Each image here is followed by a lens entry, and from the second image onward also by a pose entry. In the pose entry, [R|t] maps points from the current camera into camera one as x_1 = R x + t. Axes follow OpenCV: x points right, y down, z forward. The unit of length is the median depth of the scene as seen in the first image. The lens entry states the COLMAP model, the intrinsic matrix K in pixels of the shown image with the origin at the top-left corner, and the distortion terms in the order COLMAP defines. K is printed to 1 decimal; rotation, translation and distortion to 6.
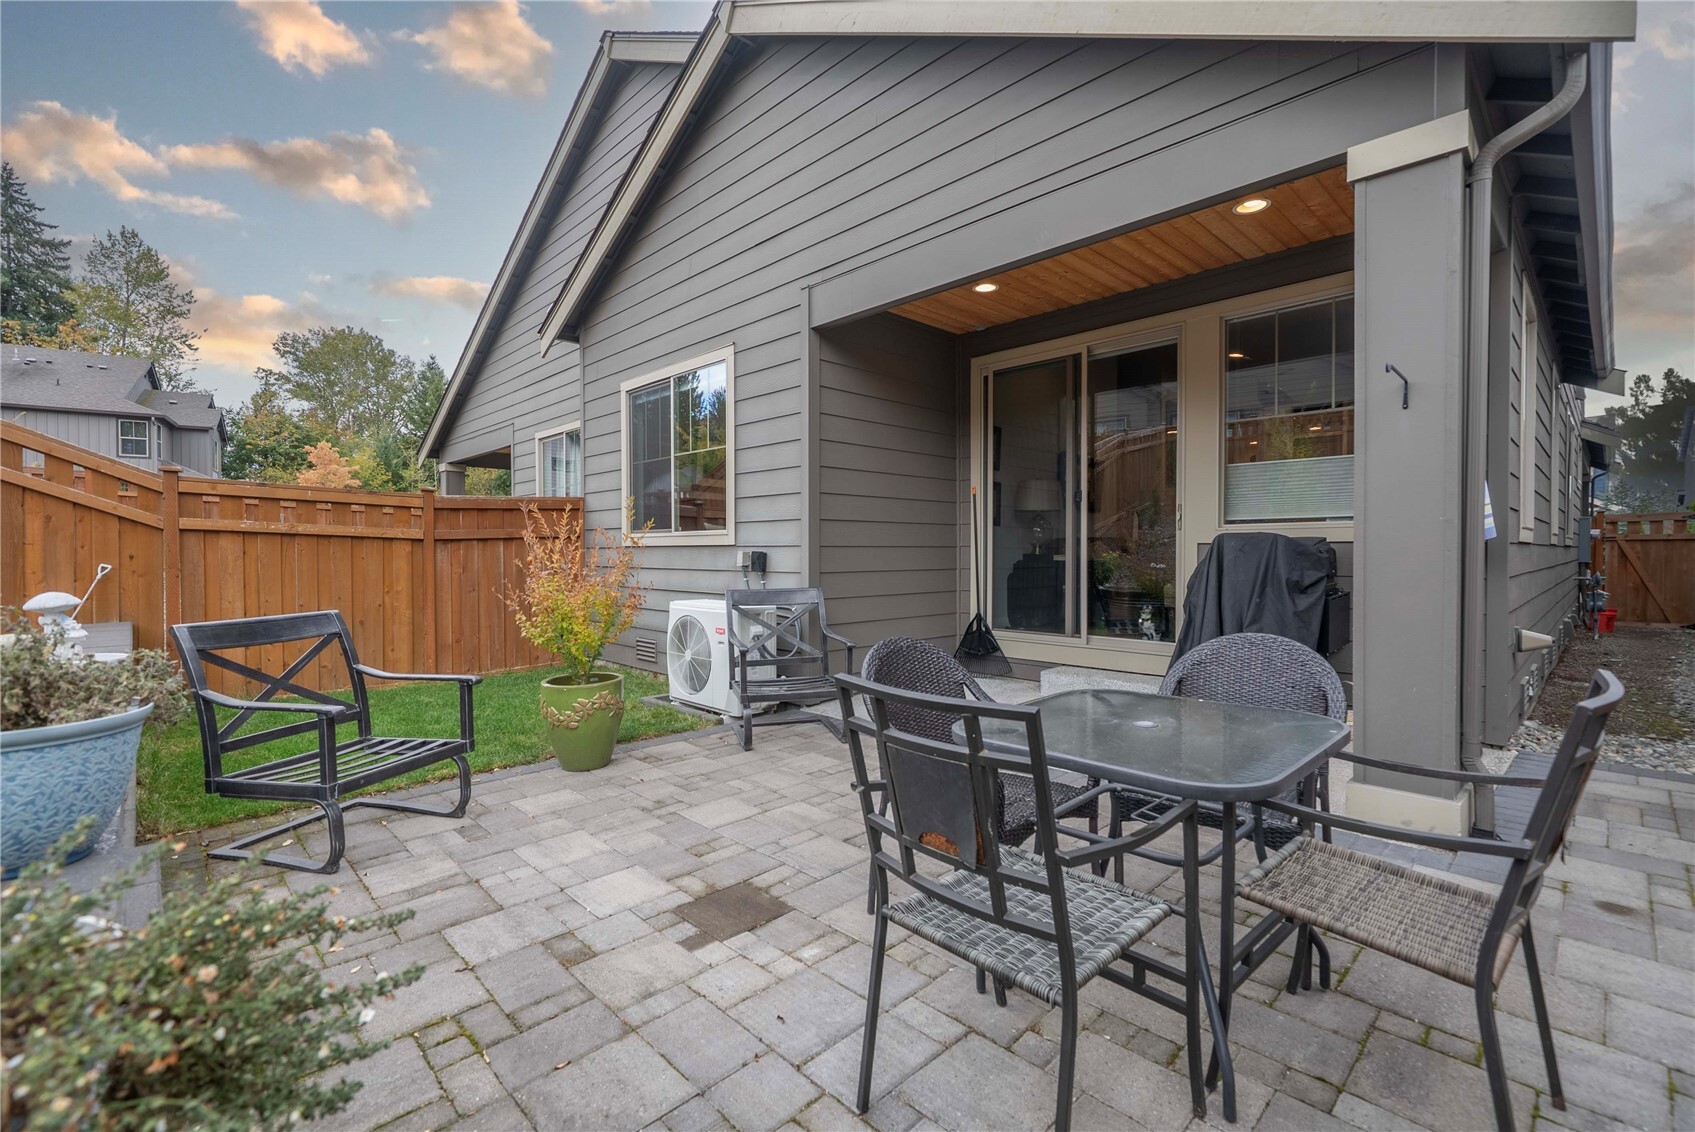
lens RADIAL K [[728.4, 0, 847.5], [0, 728.4, 566.0], [0, 0, 1]] dist [0.001633, 0.000270]
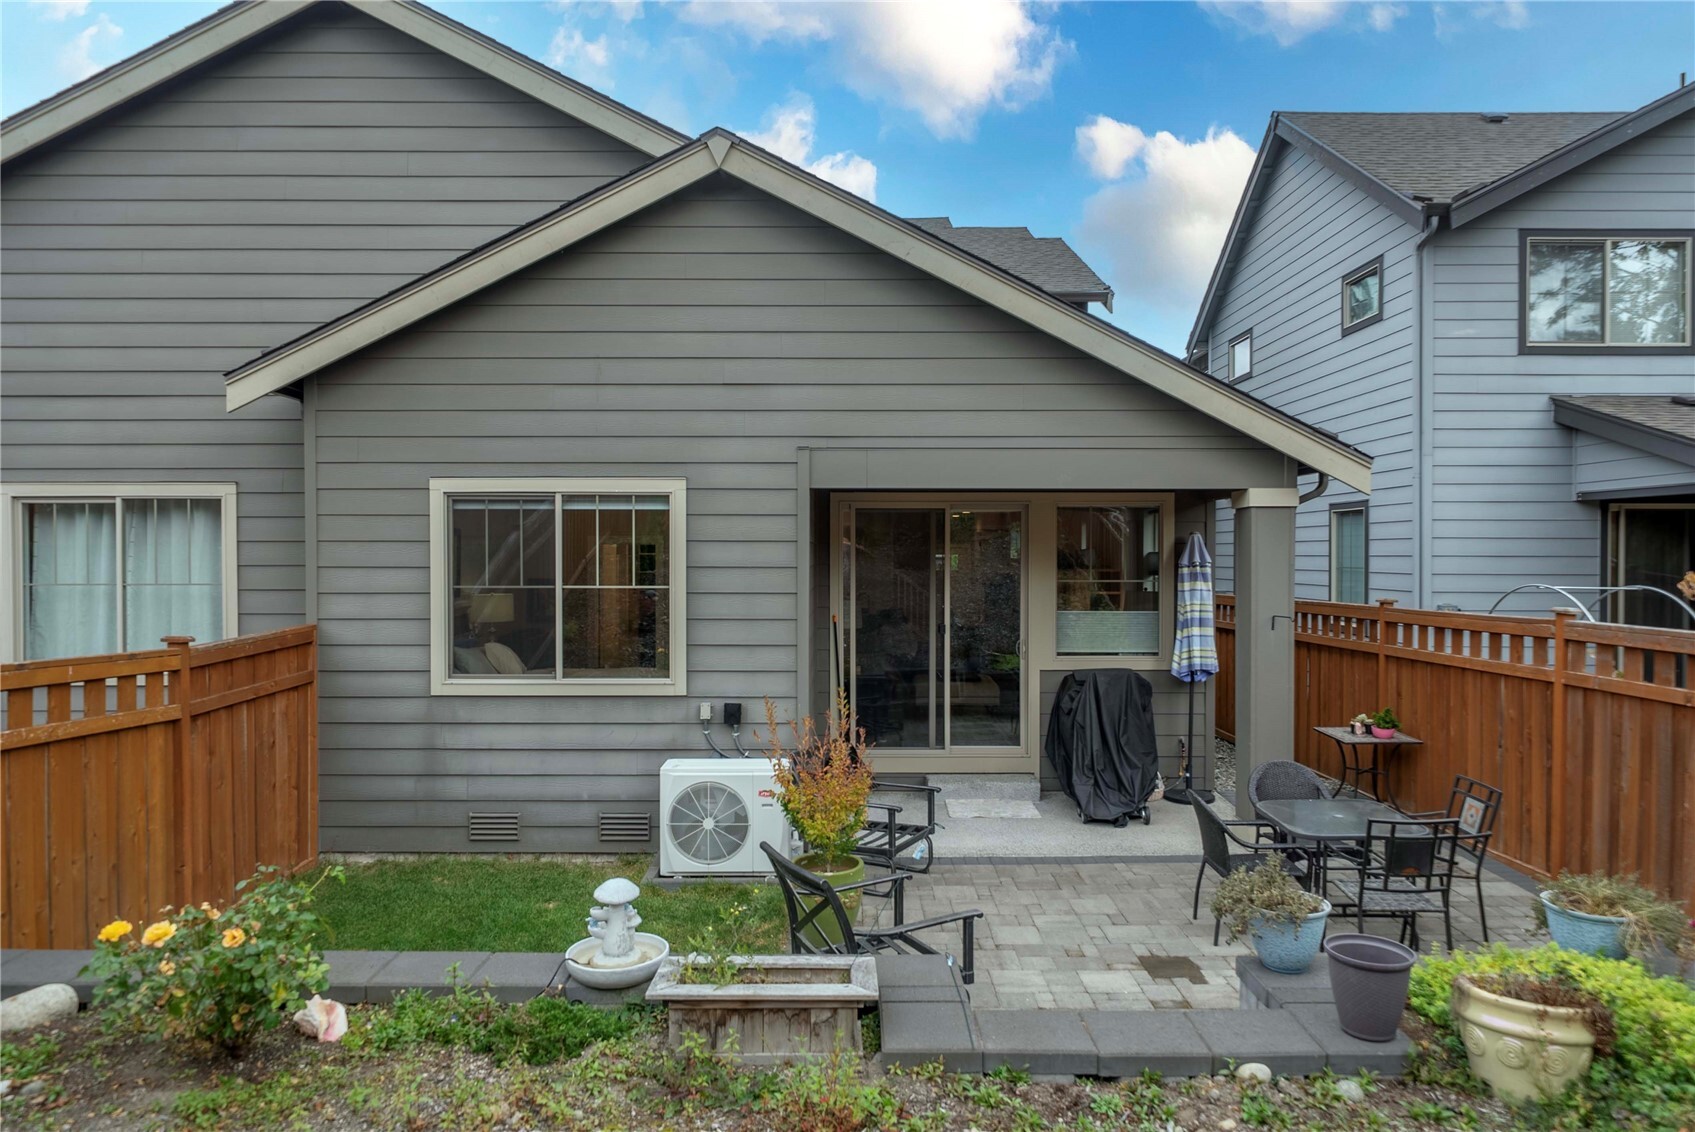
lens RADIAL K [[1030.8, 0, 847.5], [0, 1030.8, 566.0], [0, 0, 1]] dist [0.001813, 0.000277]
pose [[0.688752, -0.007749, 0.724955, -0.857026], [0.011731, 0.999931, -0.000457, -0.168866], [-0.724902, 0.008819, 0.688796, -0.045292]]
